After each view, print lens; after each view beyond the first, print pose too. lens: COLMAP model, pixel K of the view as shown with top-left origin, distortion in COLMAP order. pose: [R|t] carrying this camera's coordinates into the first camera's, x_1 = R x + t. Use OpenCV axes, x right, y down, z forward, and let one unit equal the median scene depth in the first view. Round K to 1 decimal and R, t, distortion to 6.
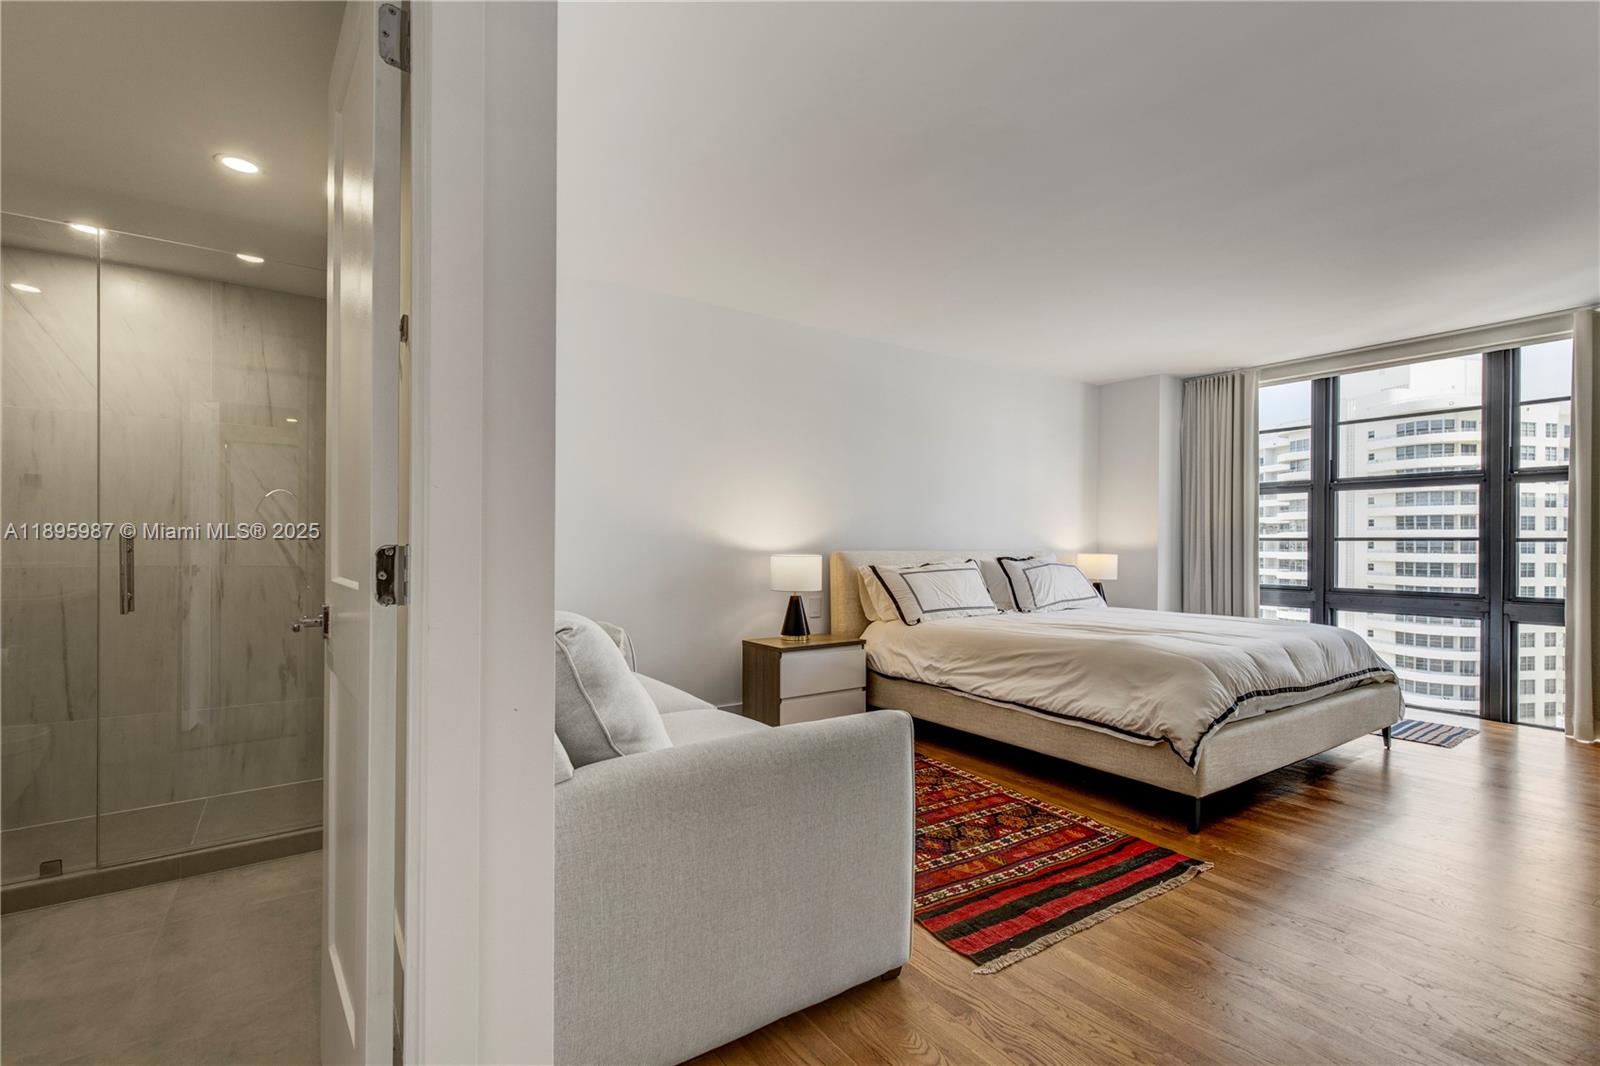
lens RADIAL K [[732.8, 0, 792.2], [0, 732.8, 535.5], [0, 0, 1]] dist [0.003201, 0.000898]
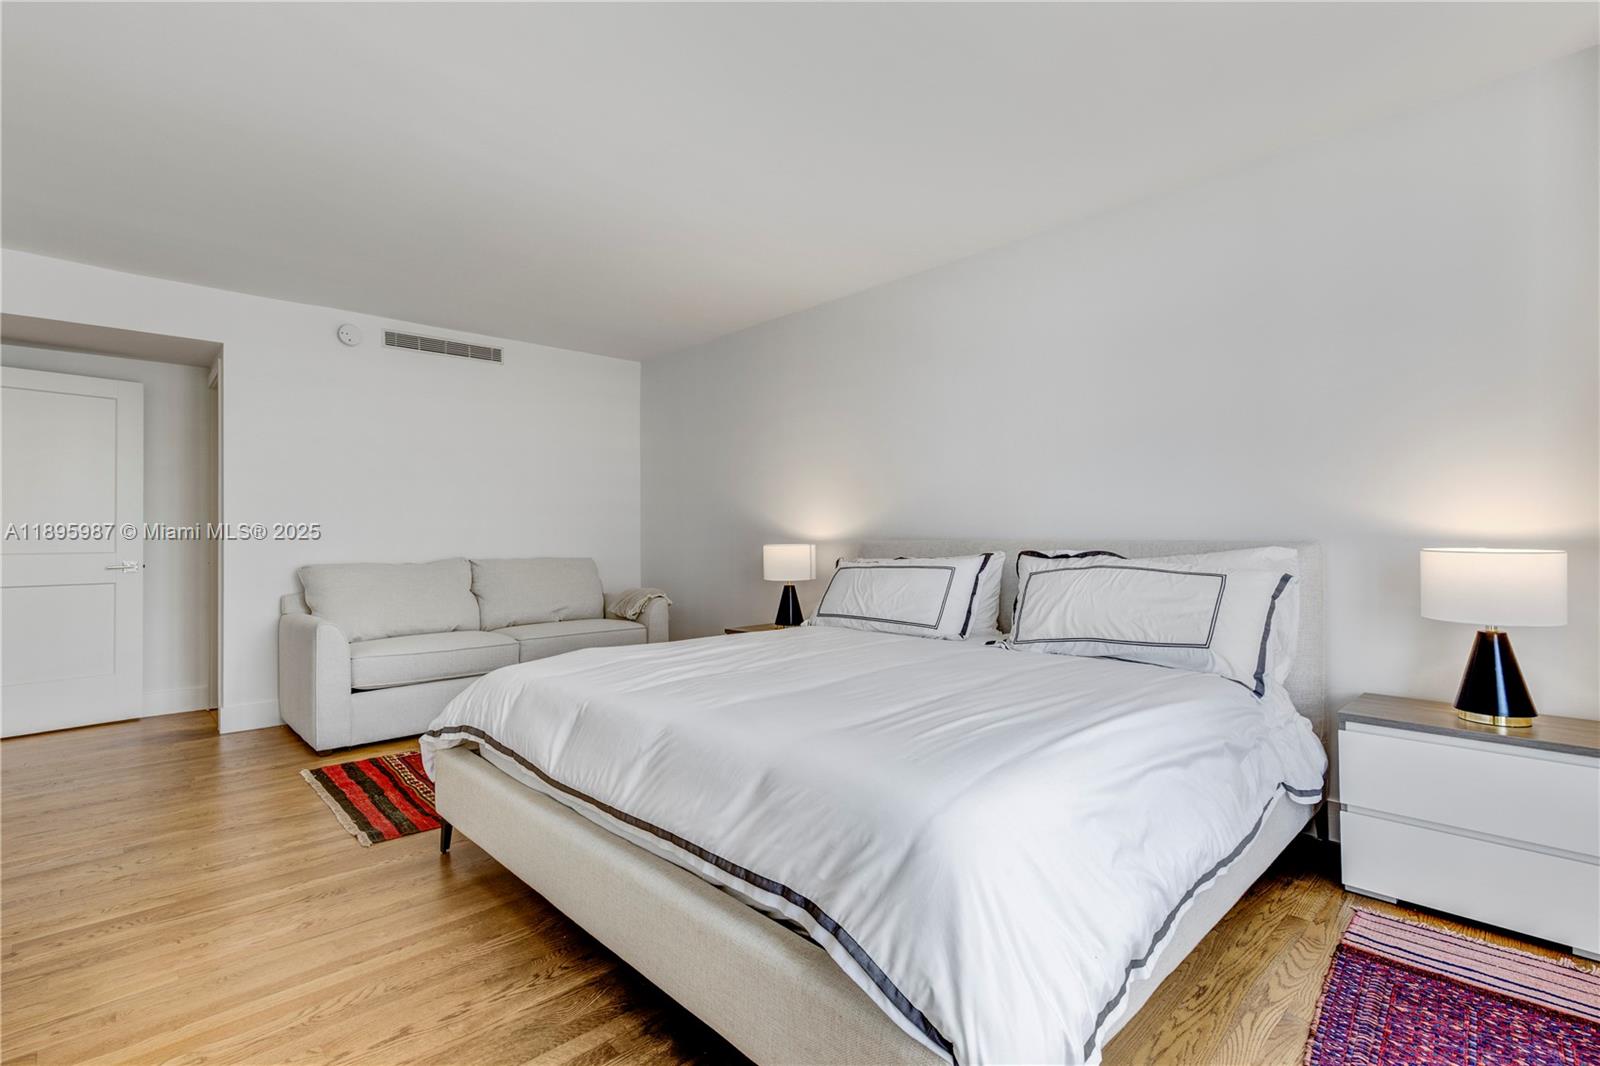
lens RADIAL K [[732.8, 0, 789.5], [0, 732.8, 536.7], [0, 0, 1]] dist [0.003201, 0.000898]
pose [[0.164748, -0.014370, -0.986231, 1.718567], [0.003945, 0.999895, -0.013910, 0.050314], [0.986328, -0.001599, 0.164788, 1.461316]]
